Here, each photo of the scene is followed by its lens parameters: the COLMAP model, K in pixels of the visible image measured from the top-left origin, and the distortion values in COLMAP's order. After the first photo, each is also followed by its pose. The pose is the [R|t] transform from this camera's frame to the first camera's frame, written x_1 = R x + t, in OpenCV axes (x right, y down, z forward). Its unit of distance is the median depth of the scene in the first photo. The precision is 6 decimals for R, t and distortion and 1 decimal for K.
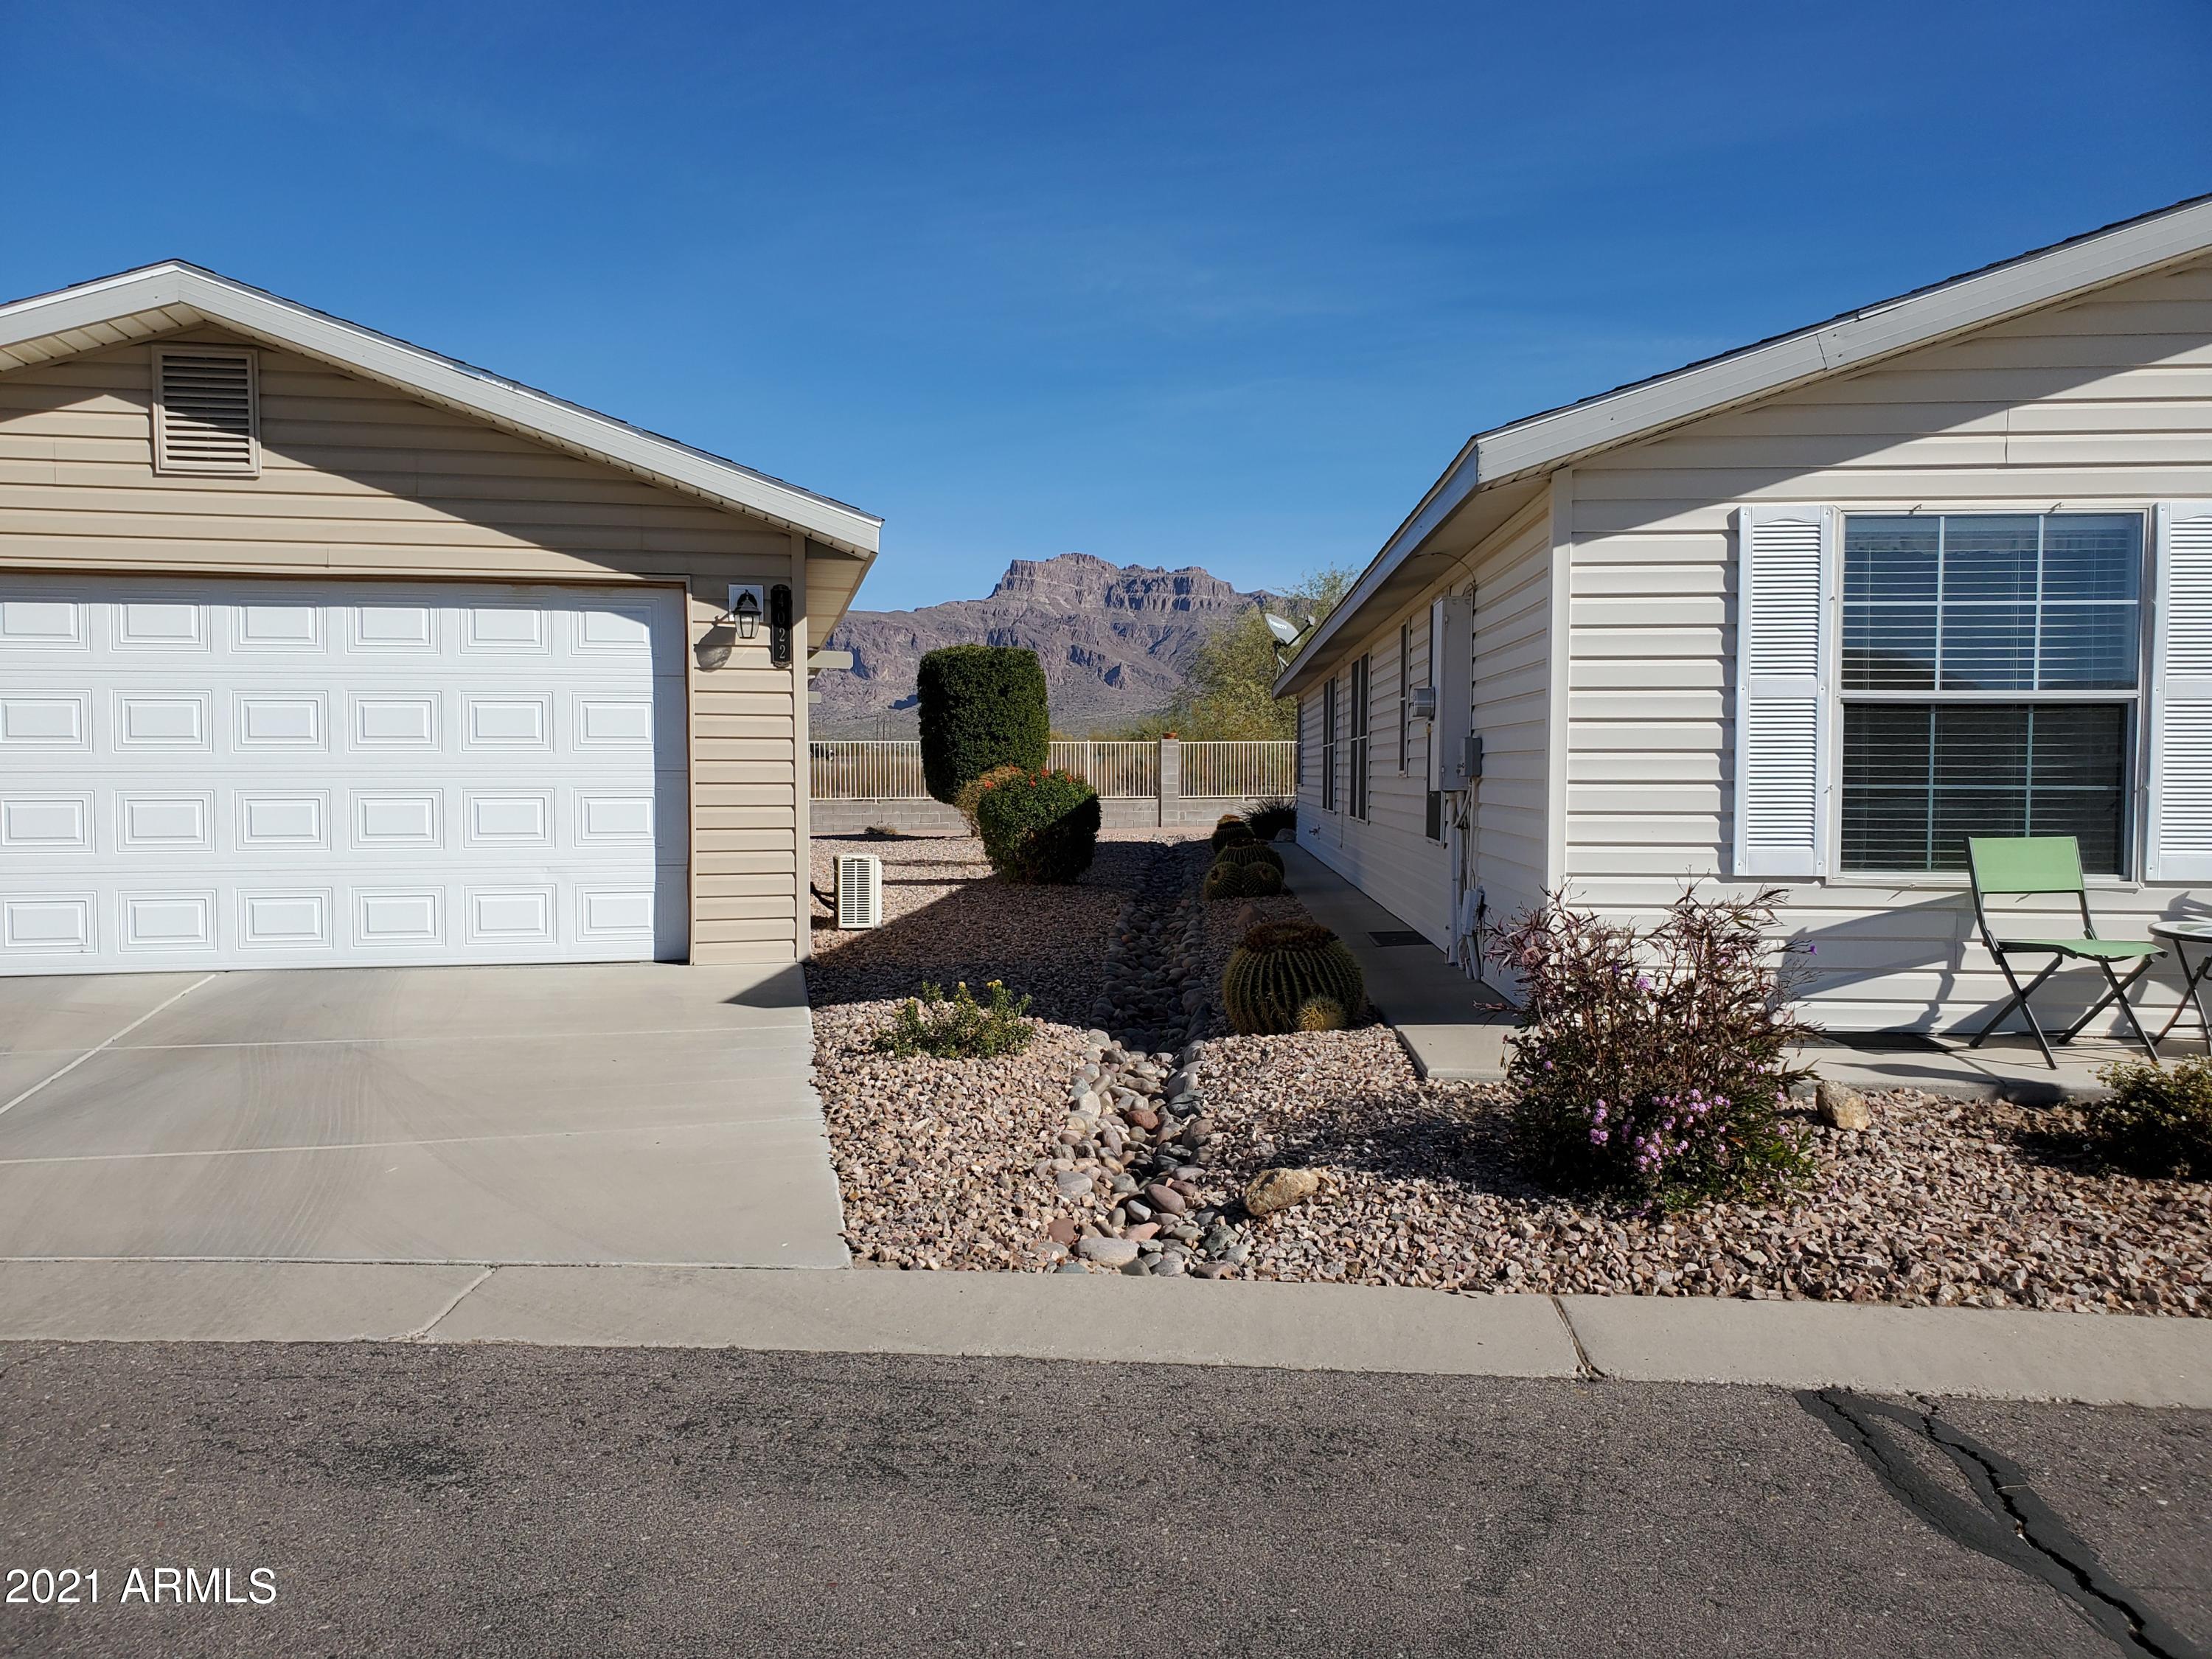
lens RADIAL K [[1732.8, 0, 1097.0], [0, 1732.8, 824.0], [0, 0, 1]] dist [0.024112, 0.010467]
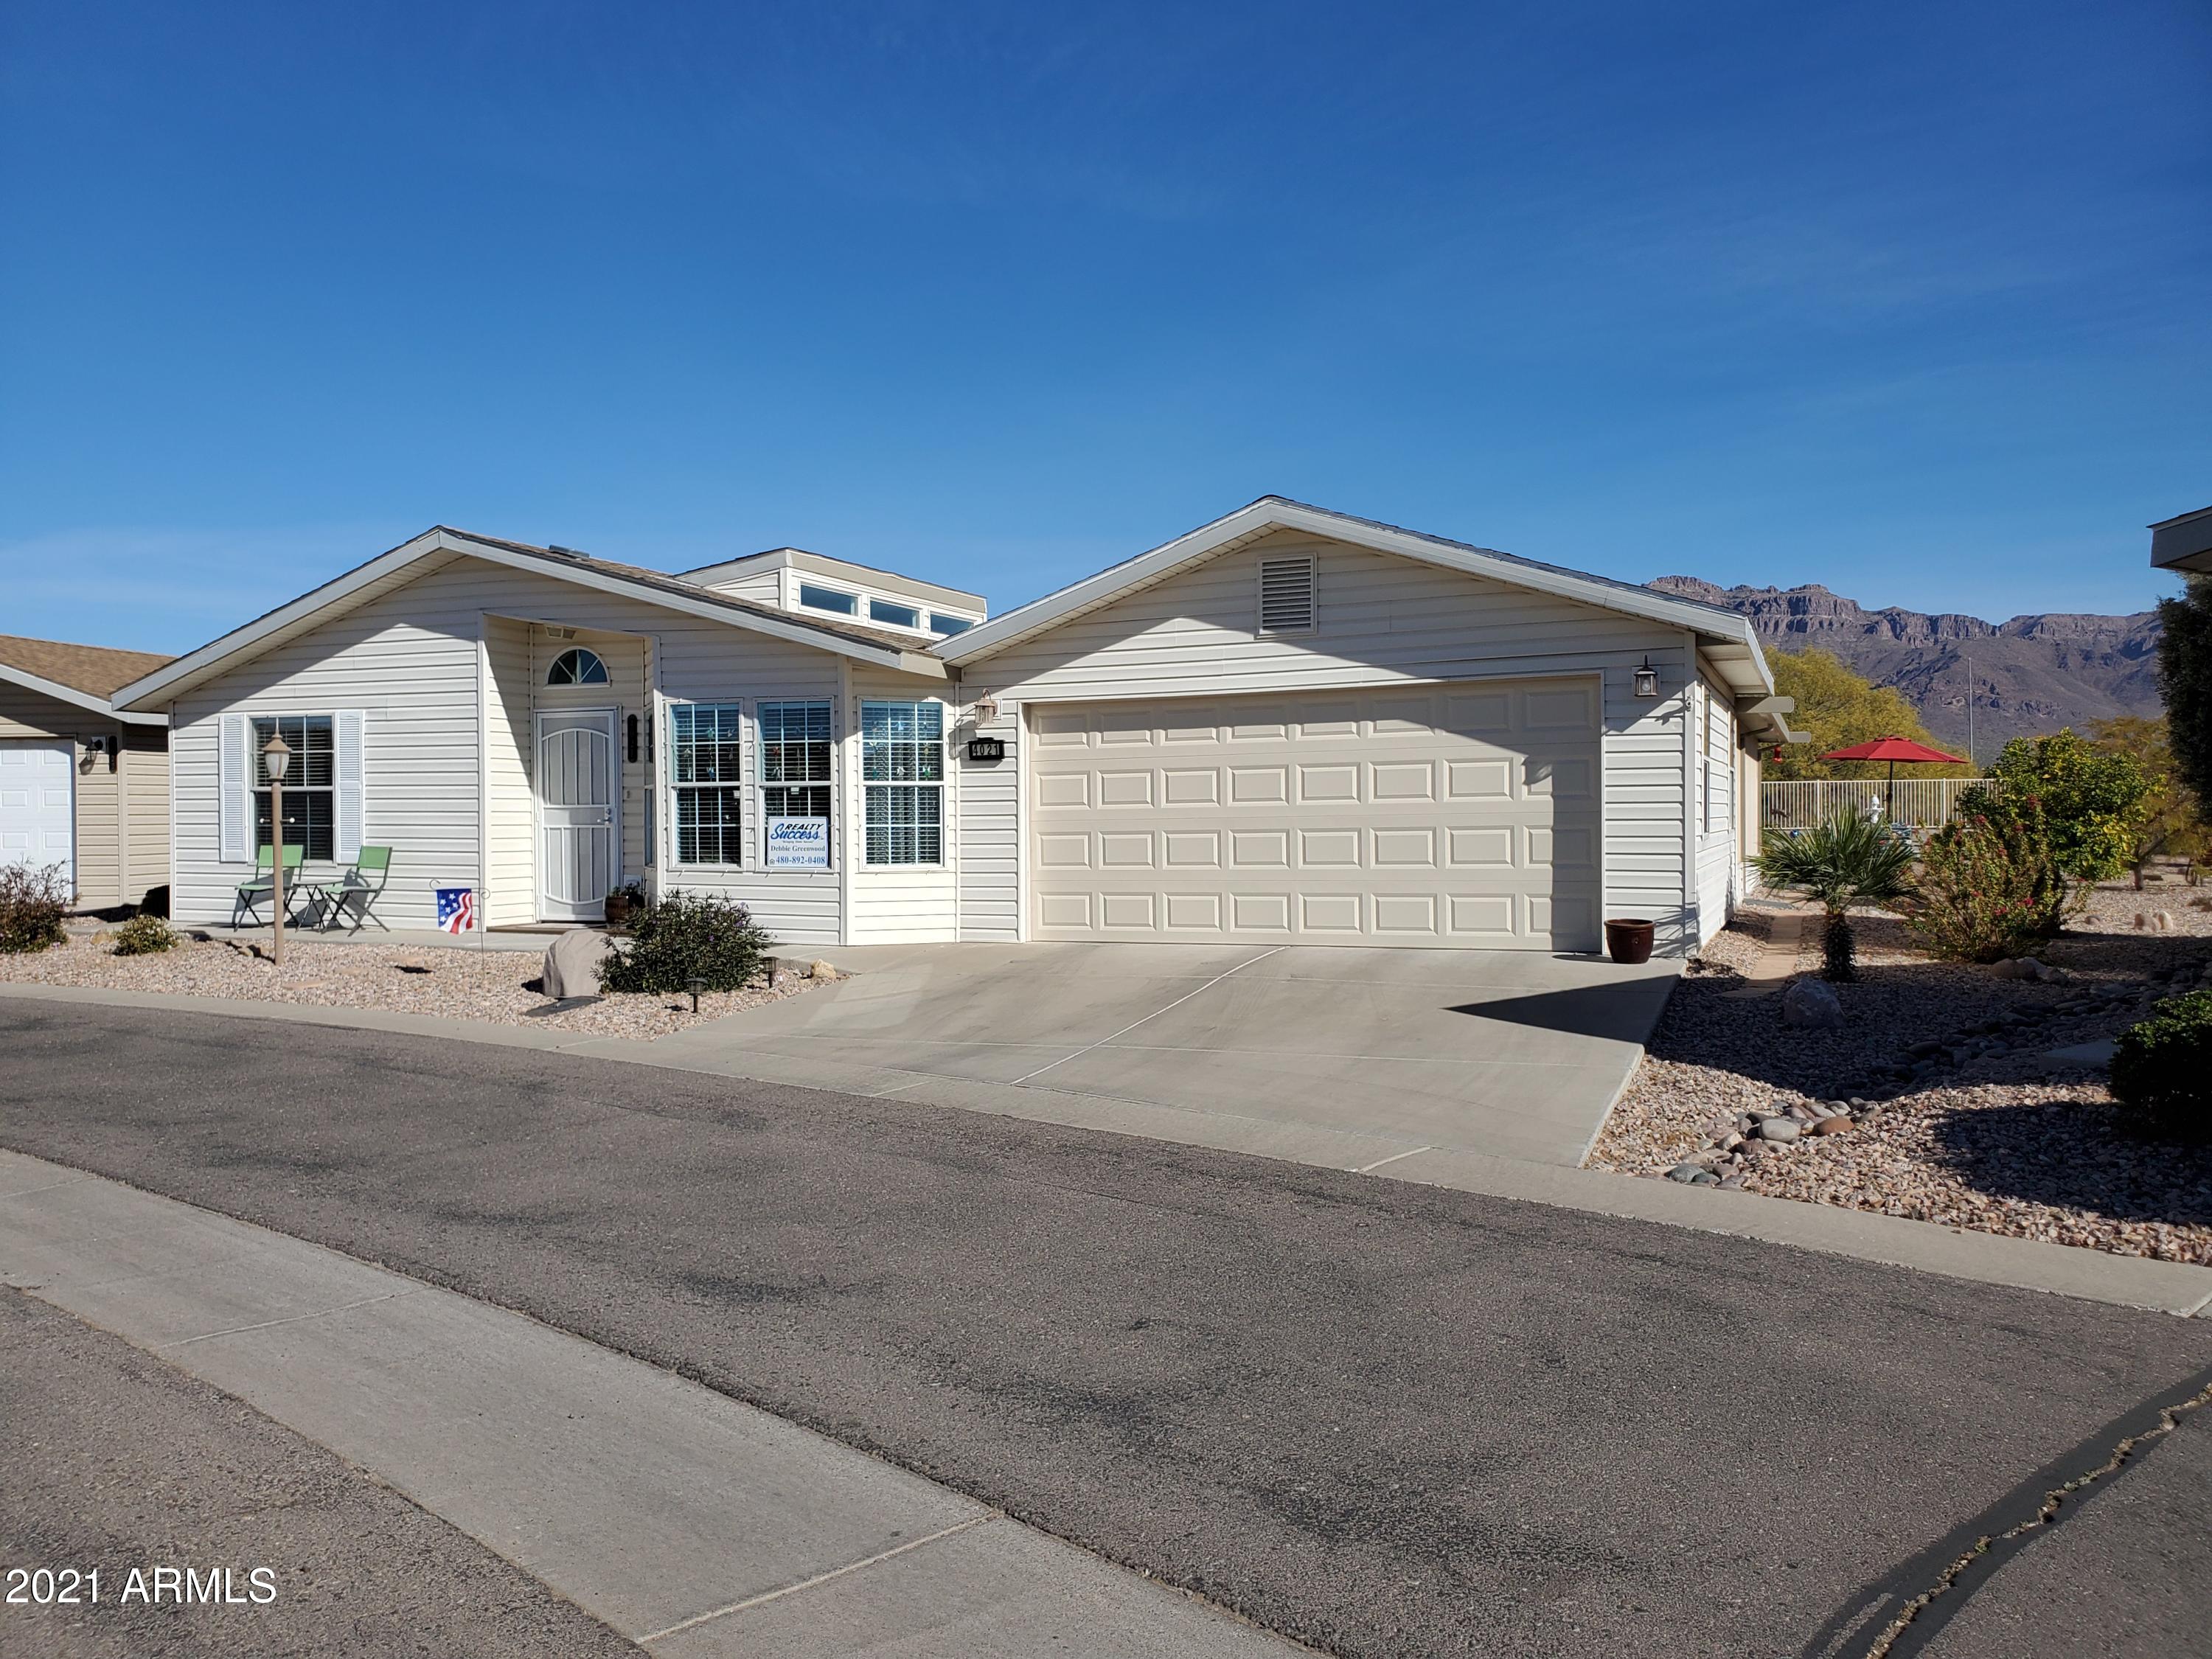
lens RADIAL K [[1732.8, 0, 1092.8], [0, 1732.8, 817.6], [0, 0, 1]] dist [0.024112, 0.010467]
pose [[0.943720, -0.005095, -0.330705, 2.453593], [-0.003242, 0.999691, -0.024656, 0.026221], [0.330728, 0.024341, 0.943412, -0.987569]]
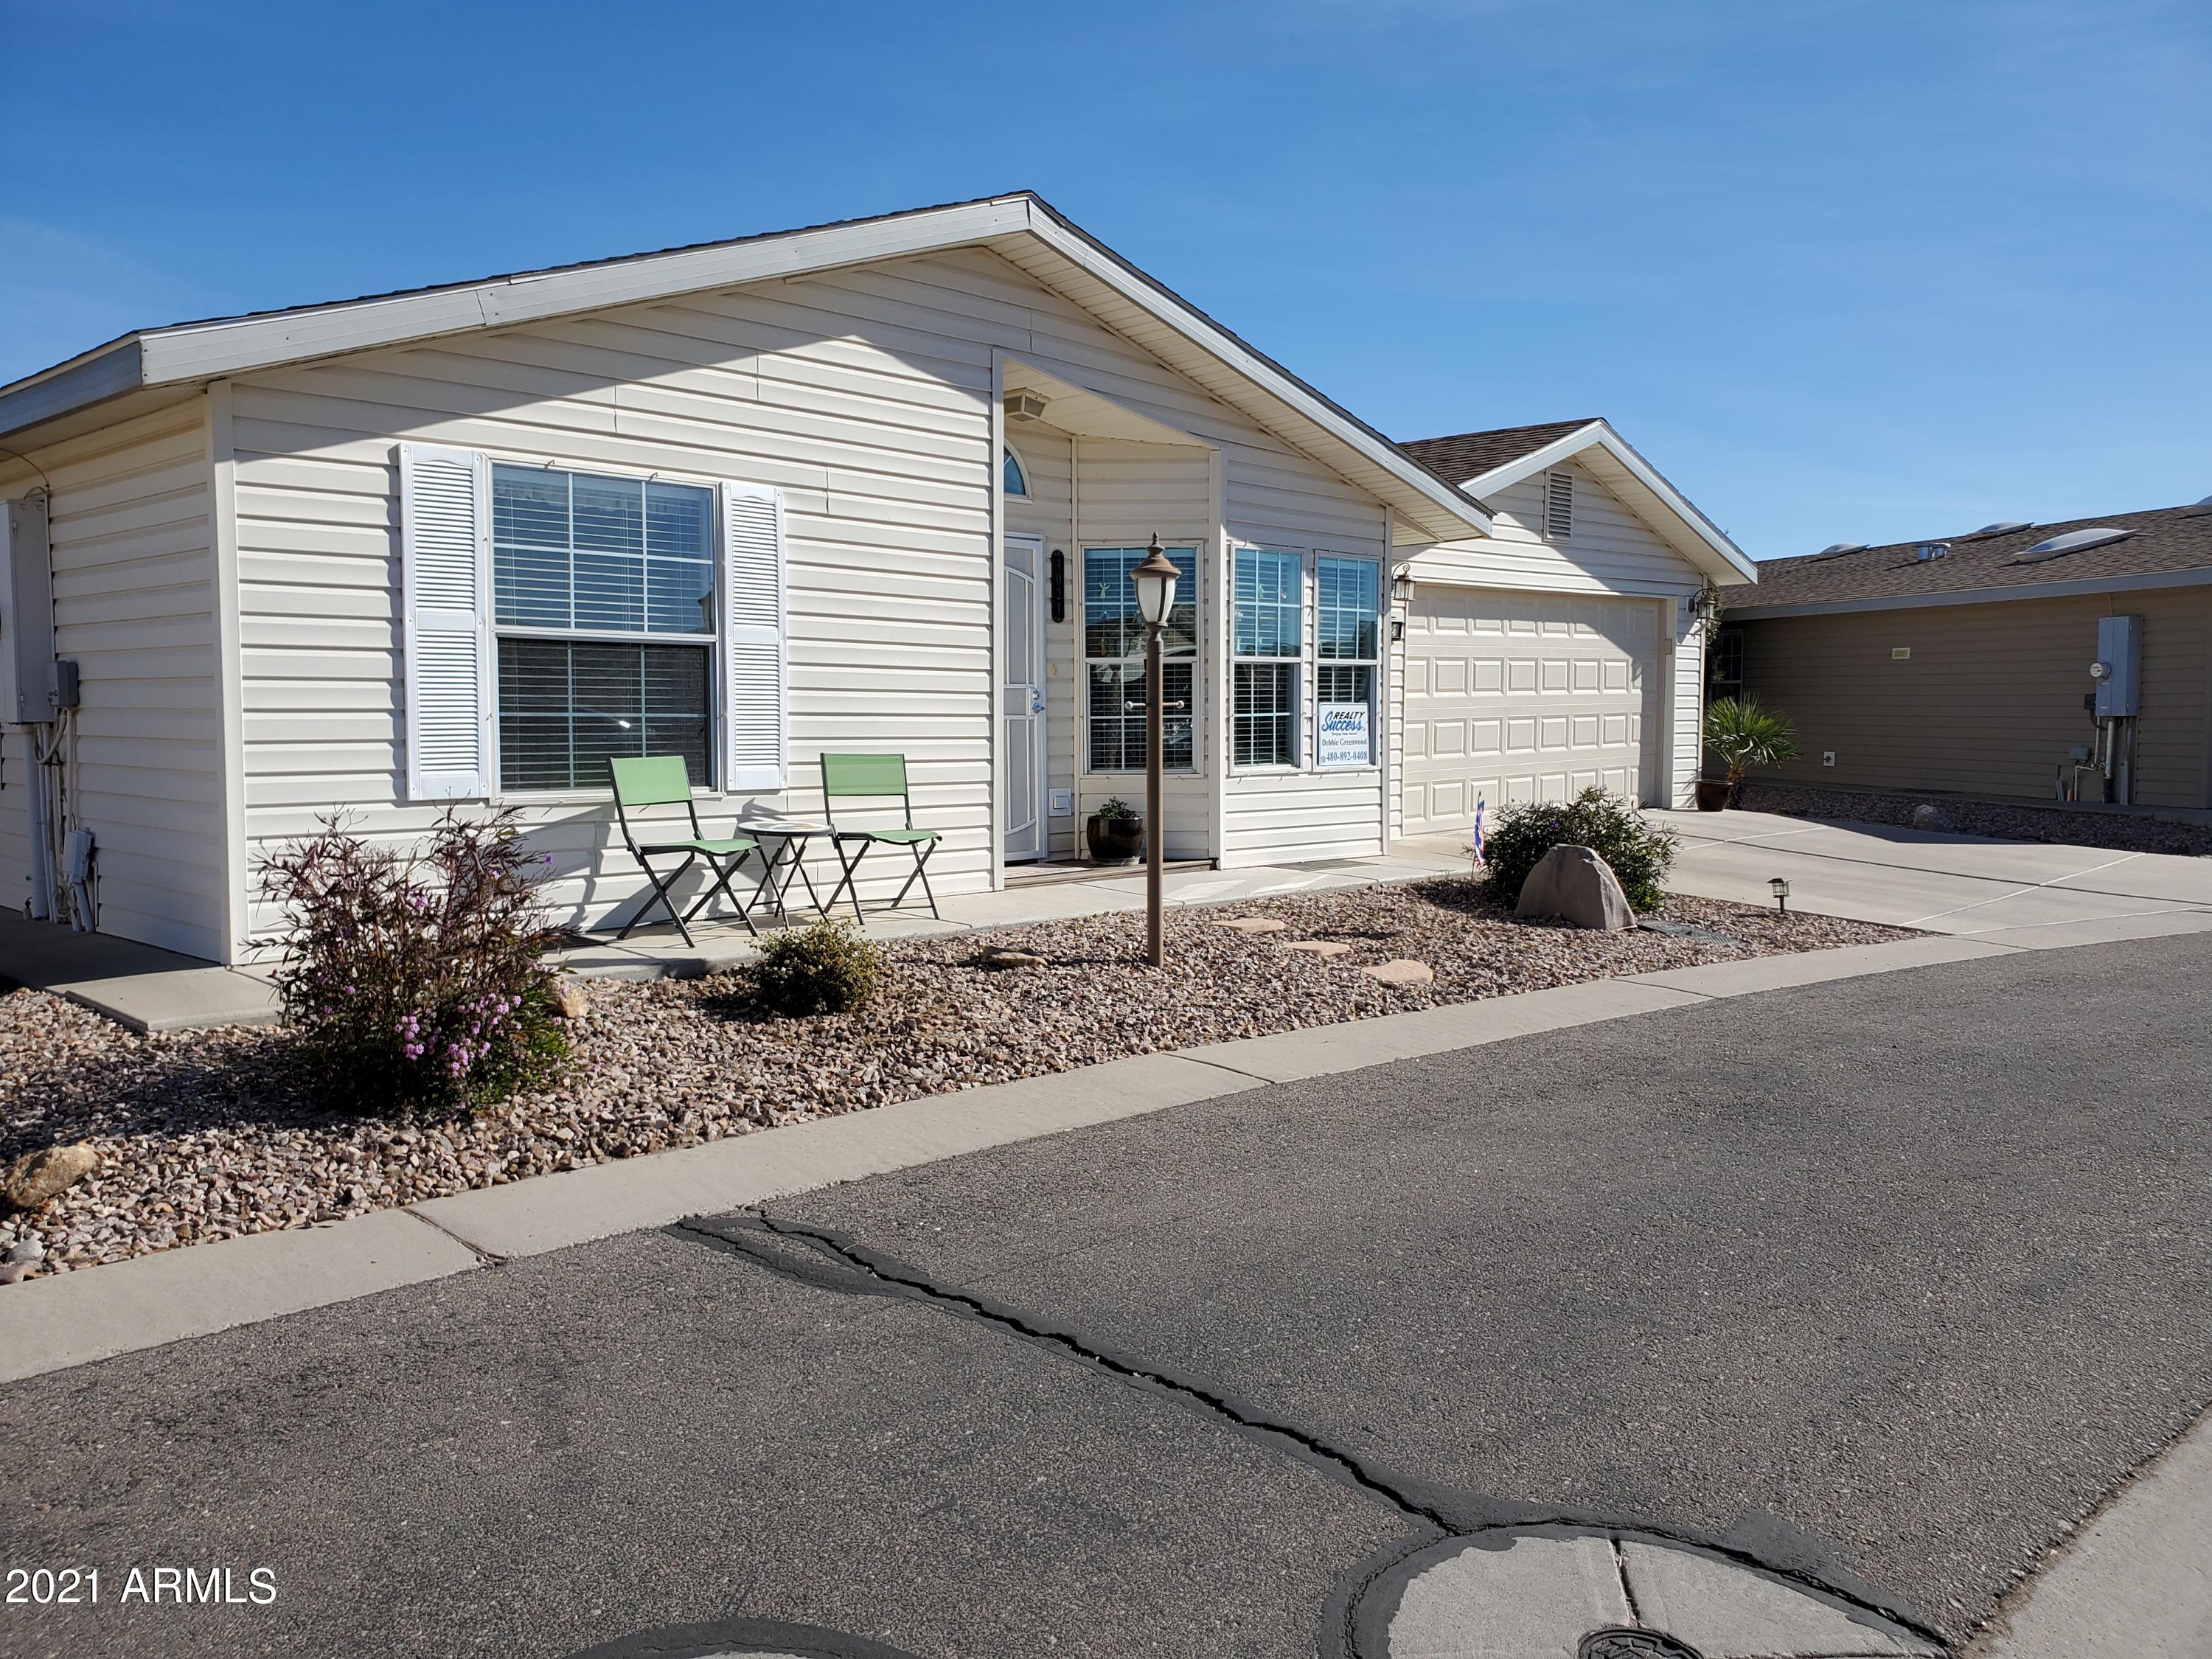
lens RADIAL K [[1732.8, 0, 1086.6], [0, 1732.8, 818.8], [0, 0, 1]] dist [0.024112, 0.010467]
pose [[0.639596, -0.050914, 0.767023, -0.177587], [0.025912, 0.998665, 0.044683, 0.004717], [-0.768275, -0.008705, 0.640061, 0.024064]]
